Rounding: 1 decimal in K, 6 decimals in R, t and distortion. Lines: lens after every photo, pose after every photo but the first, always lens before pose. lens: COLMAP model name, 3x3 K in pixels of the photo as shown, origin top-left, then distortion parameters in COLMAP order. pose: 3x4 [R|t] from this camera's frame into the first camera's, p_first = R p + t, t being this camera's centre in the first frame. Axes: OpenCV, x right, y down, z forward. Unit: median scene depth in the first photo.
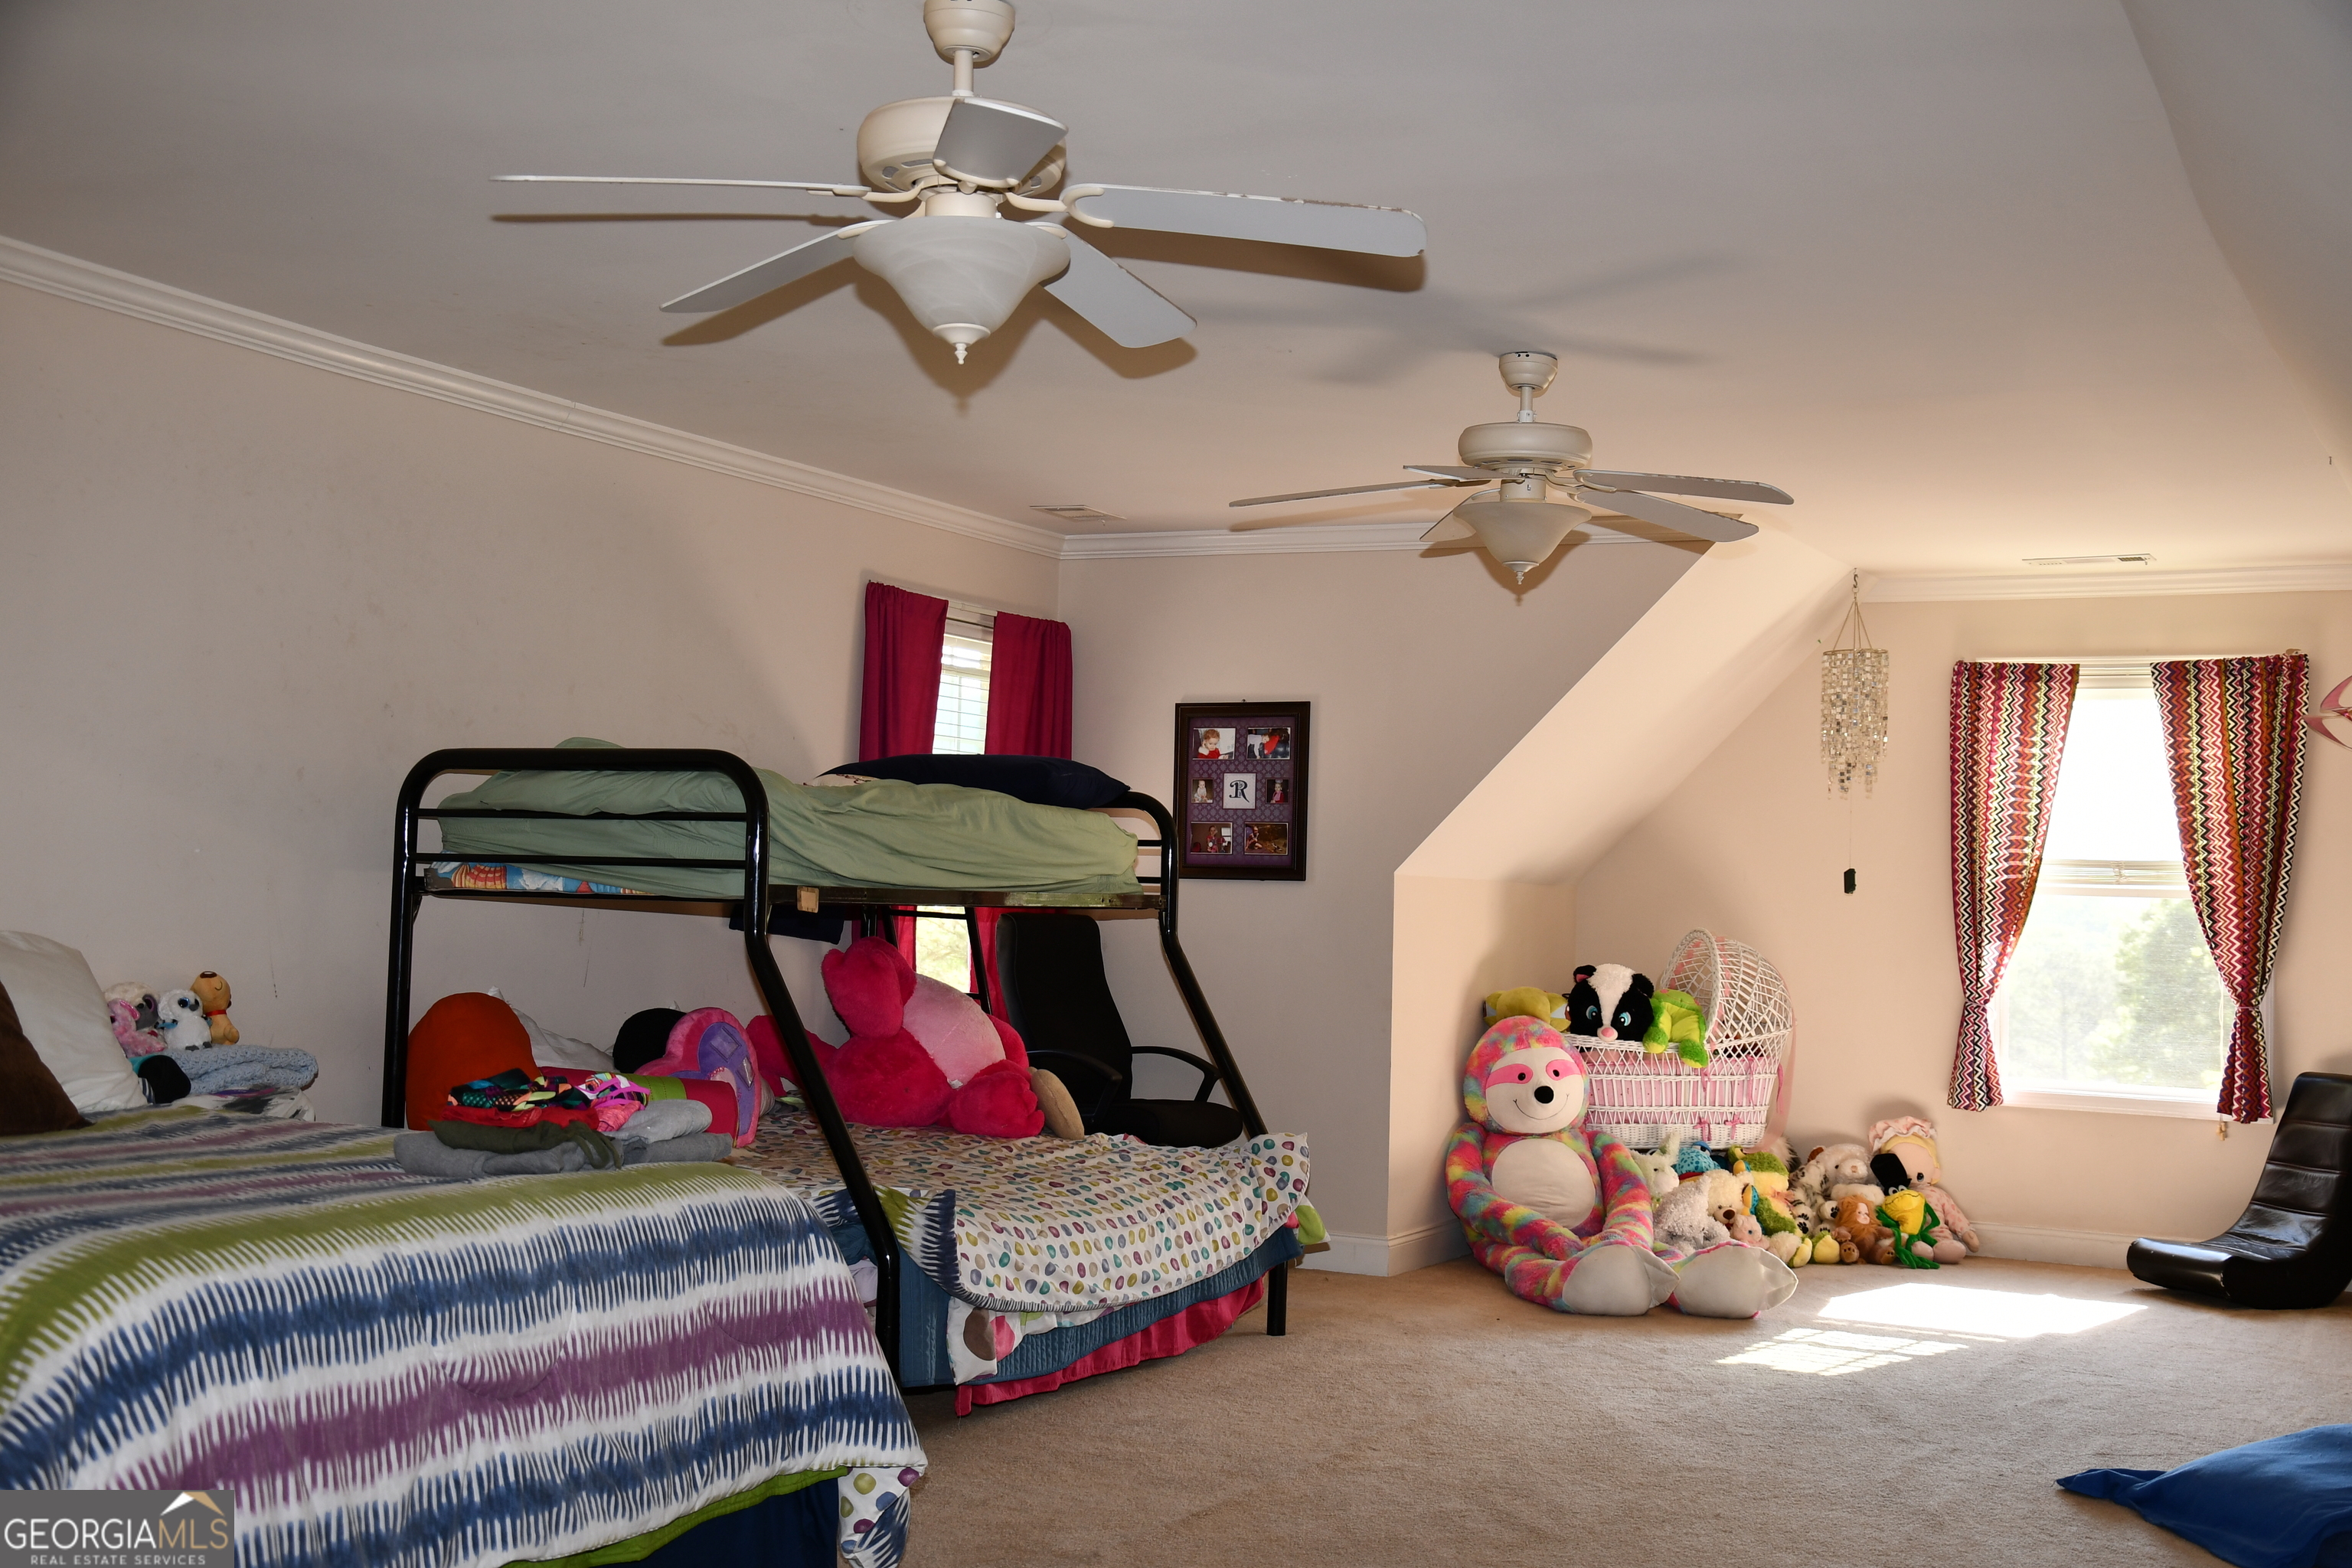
lens RADIAL K [[2612.2, 0, 1176.0], [0, 2612.2, 784.0], [0, 0, 1]] dist [-0.015831, 0.276590]
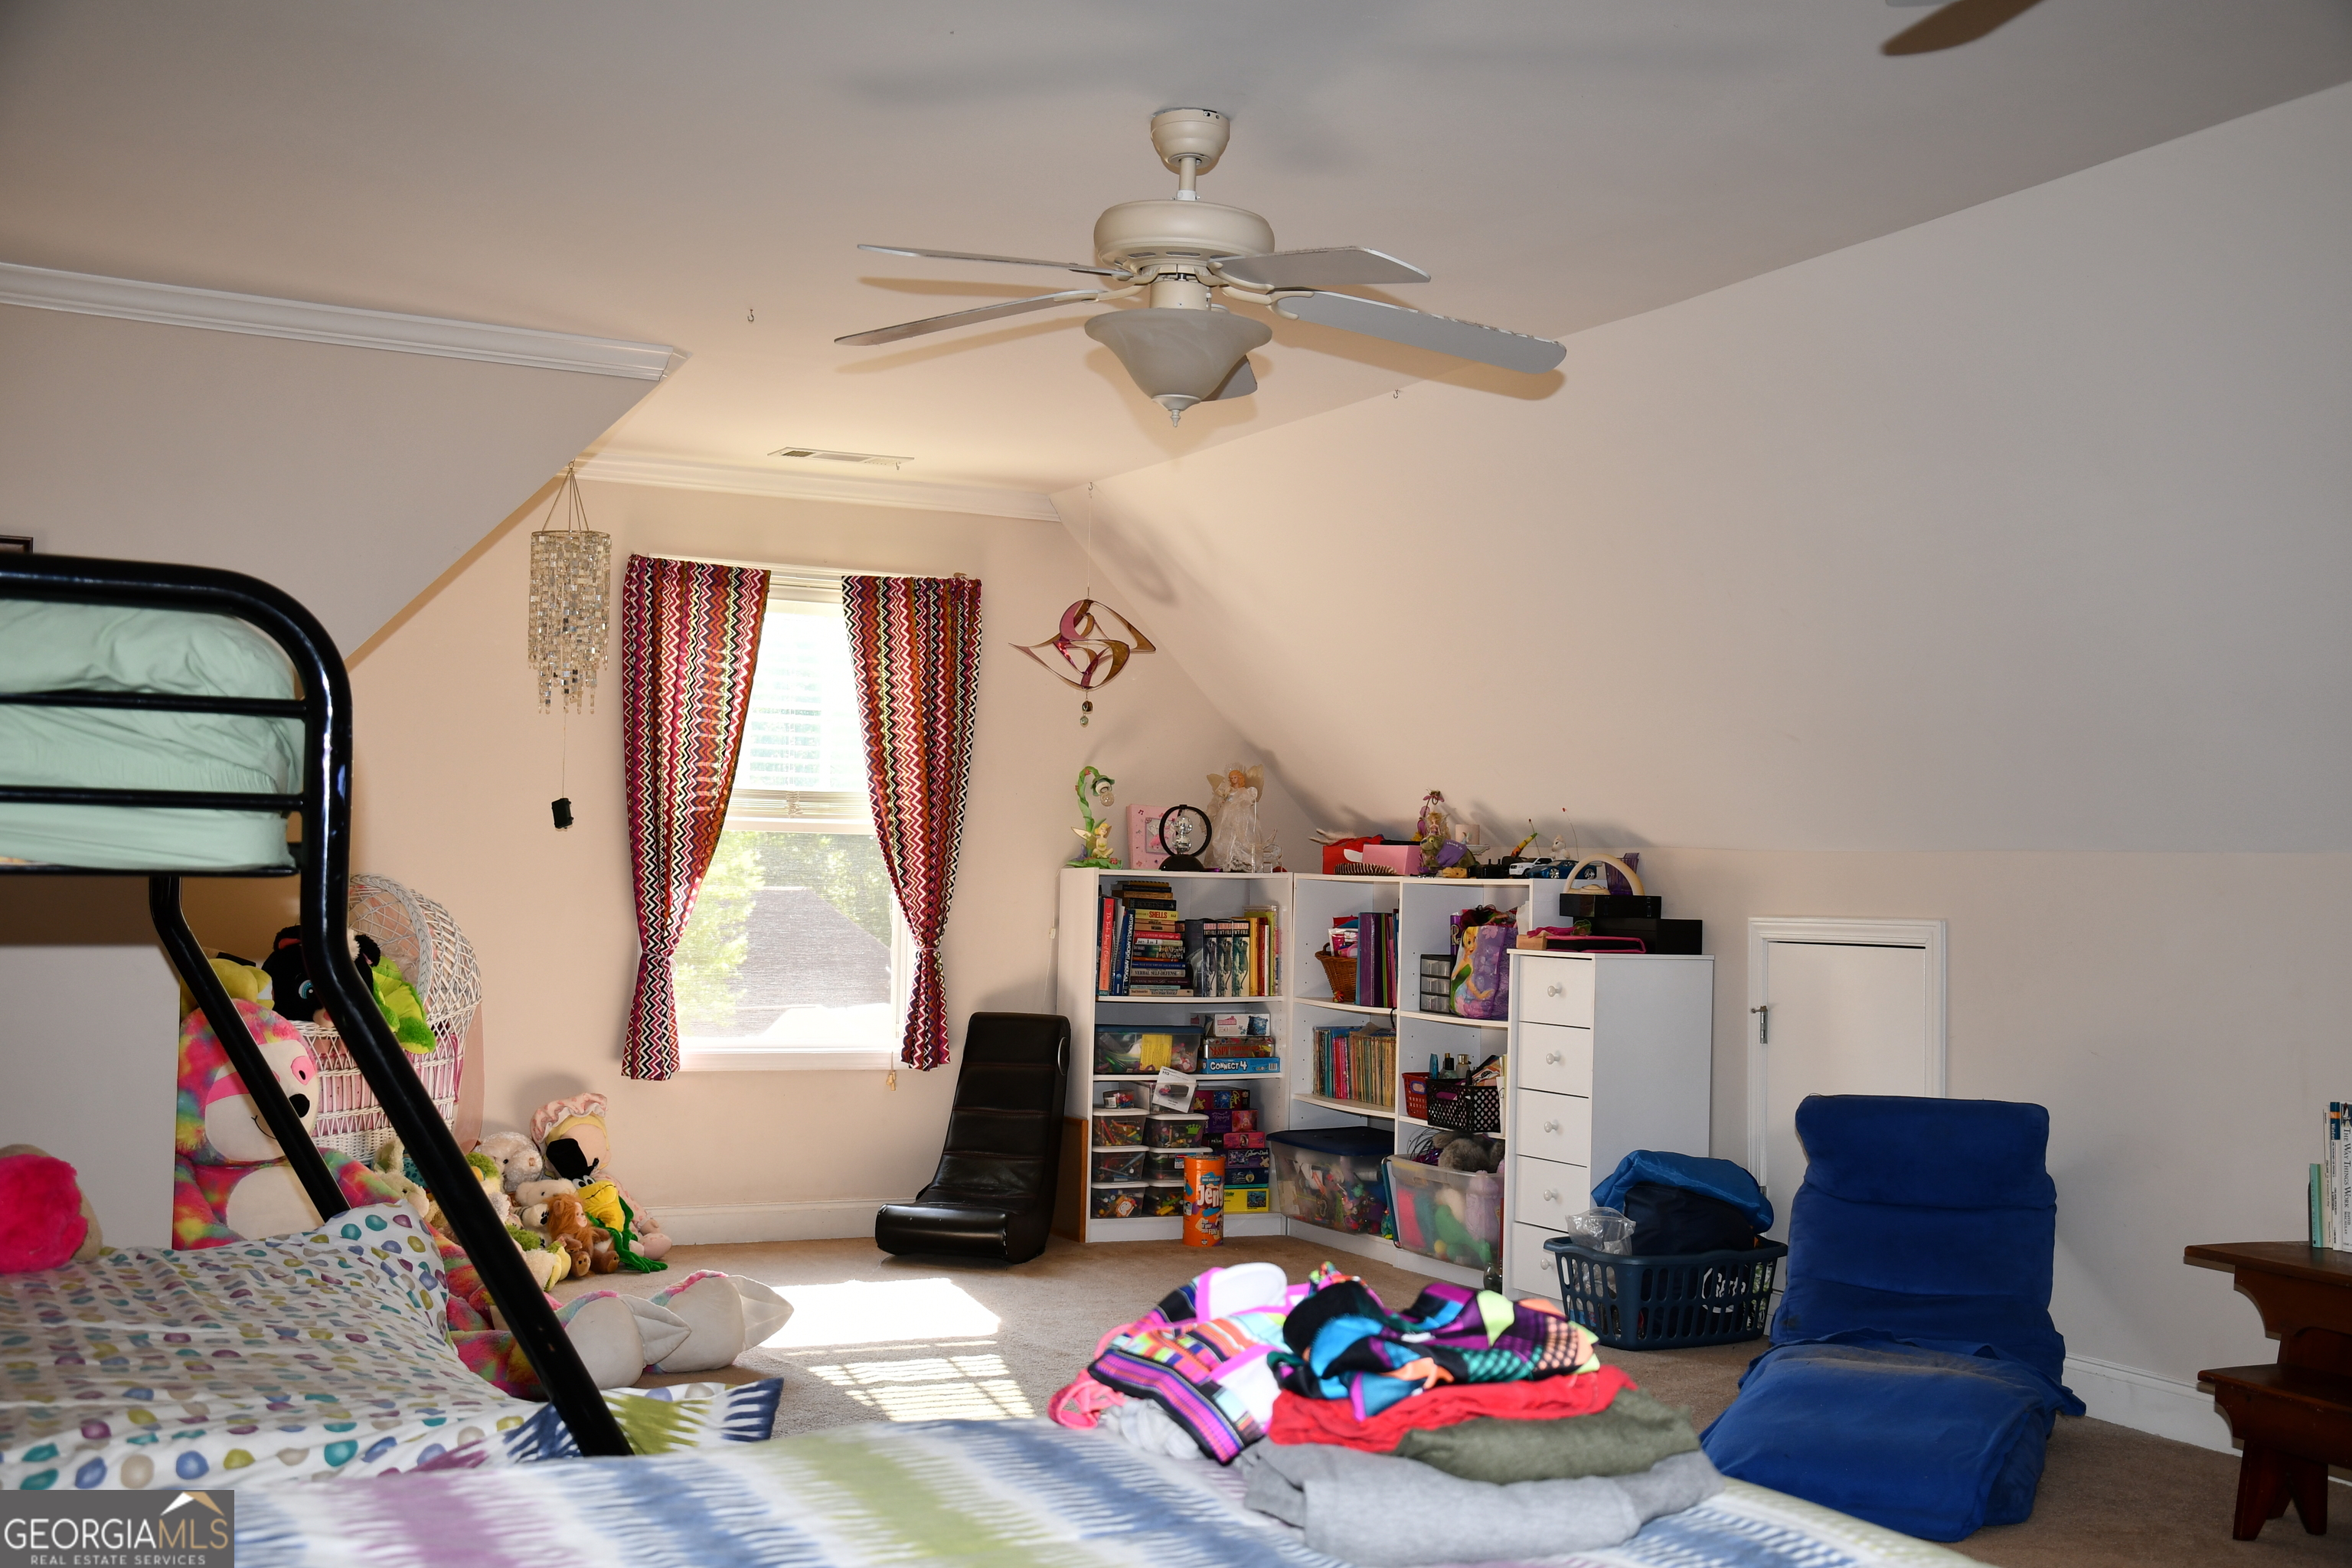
lens RADIAL K [[2643.2, 0, 1175.5], [0, 2643.2, 787.2], [0, 0, 1]] dist [-0.014031, 0.296980]
pose [[0.602103, 0.011403, 0.798337, -0.295205], [-0.039825, 0.999082, 0.015766, 0.008297], [-0.797425, -0.041286, 0.602004, 0.352272]]
